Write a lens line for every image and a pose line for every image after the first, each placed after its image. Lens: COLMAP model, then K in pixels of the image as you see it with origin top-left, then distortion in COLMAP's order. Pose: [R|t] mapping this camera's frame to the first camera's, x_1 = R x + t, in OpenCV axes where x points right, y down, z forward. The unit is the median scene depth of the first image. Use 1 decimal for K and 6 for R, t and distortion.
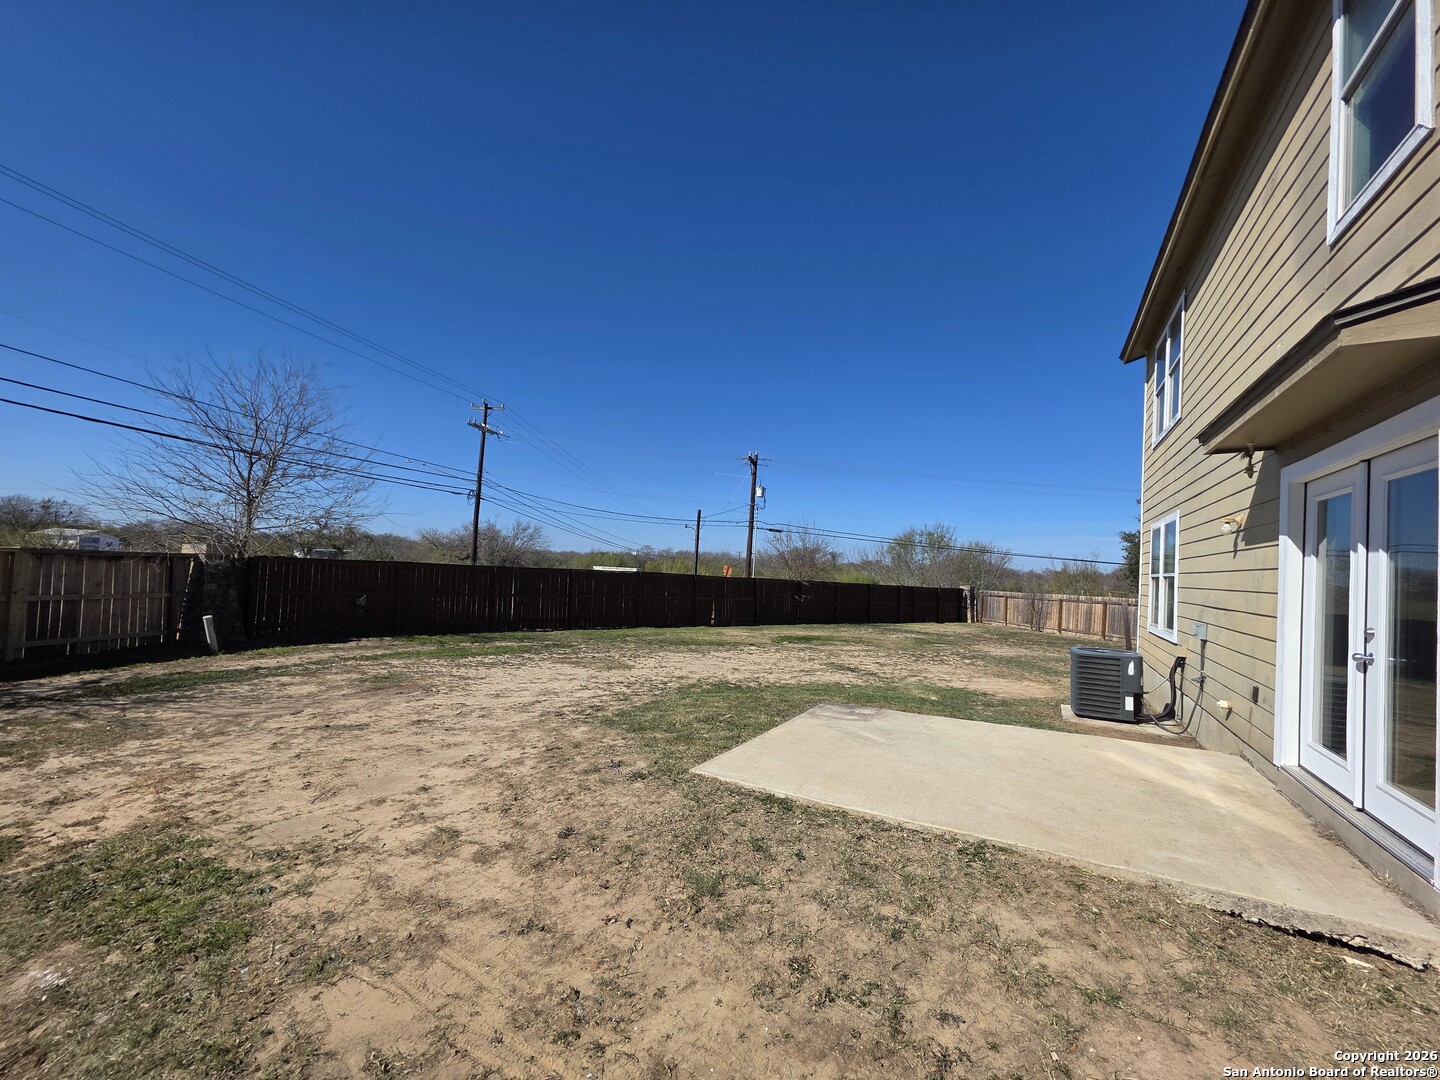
lens RADIAL K [[575.9, 0, 720.0], [0, 575.9, 540.0], [0, 0, 1]] dist [0.000901, 0.000285]
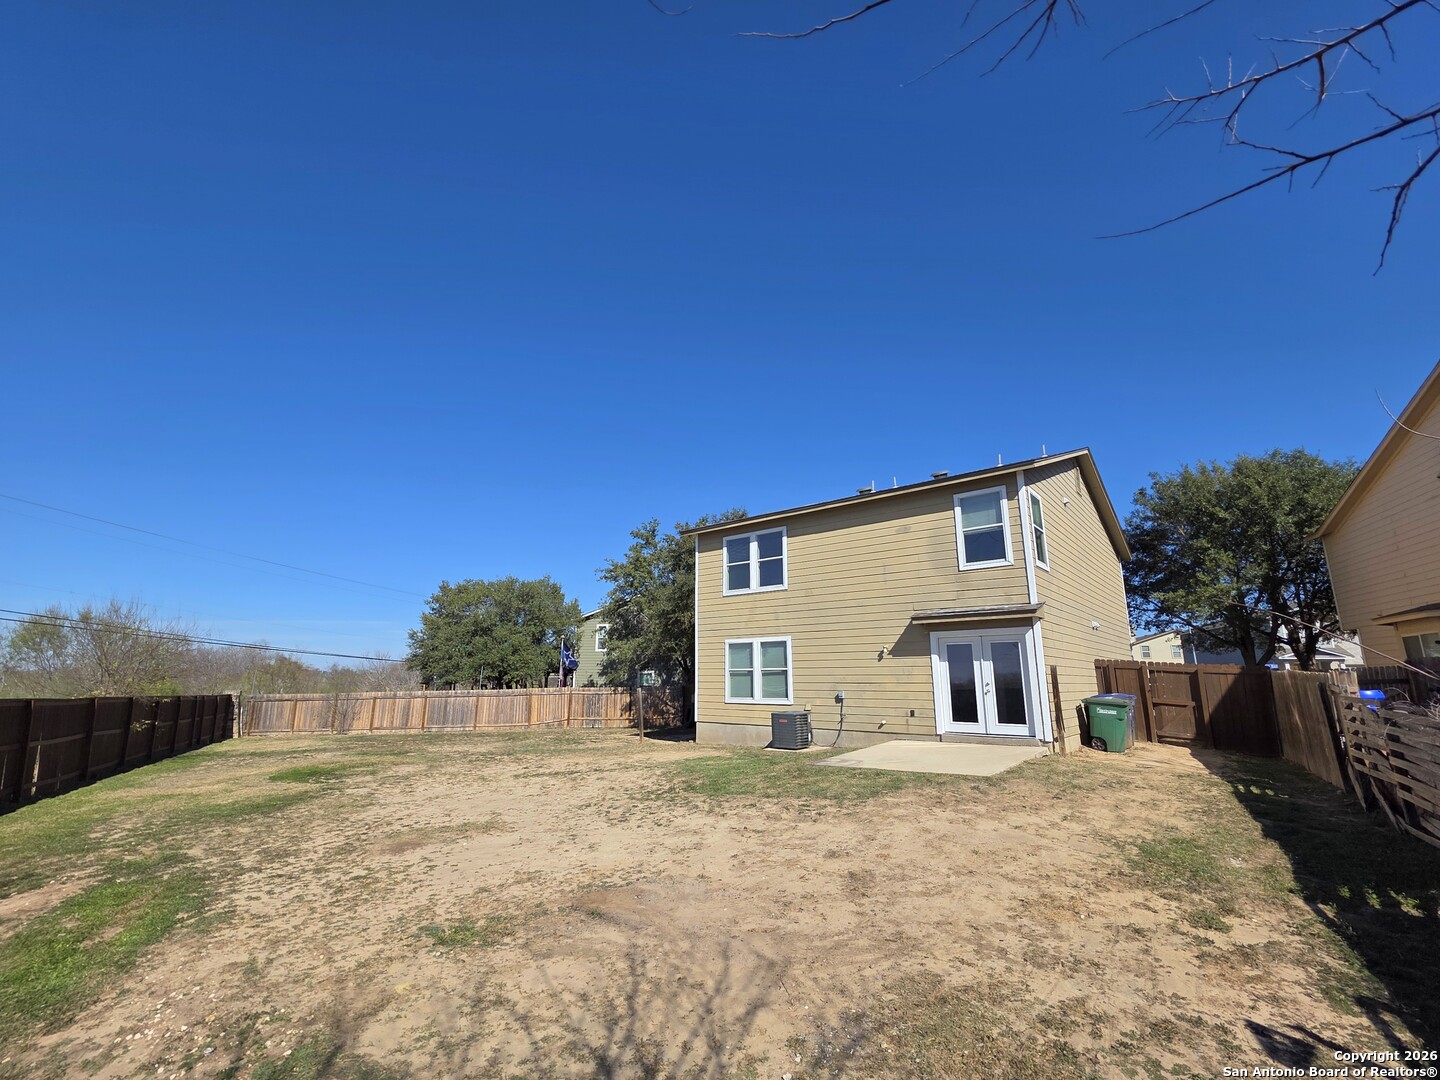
lens RADIAL K [[623.7, 0, 720.0], [0, 623.7, 540.0], [0, 0, 1]] dist [-0.001798, -0.000298]
pose [[0.182445, 0.166515, 0.969013, -1.687074], [-0.030193, 0.986039, -0.163756, -0.018259], [-0.982752, 0.000619, 0.184926, 1.037308]]
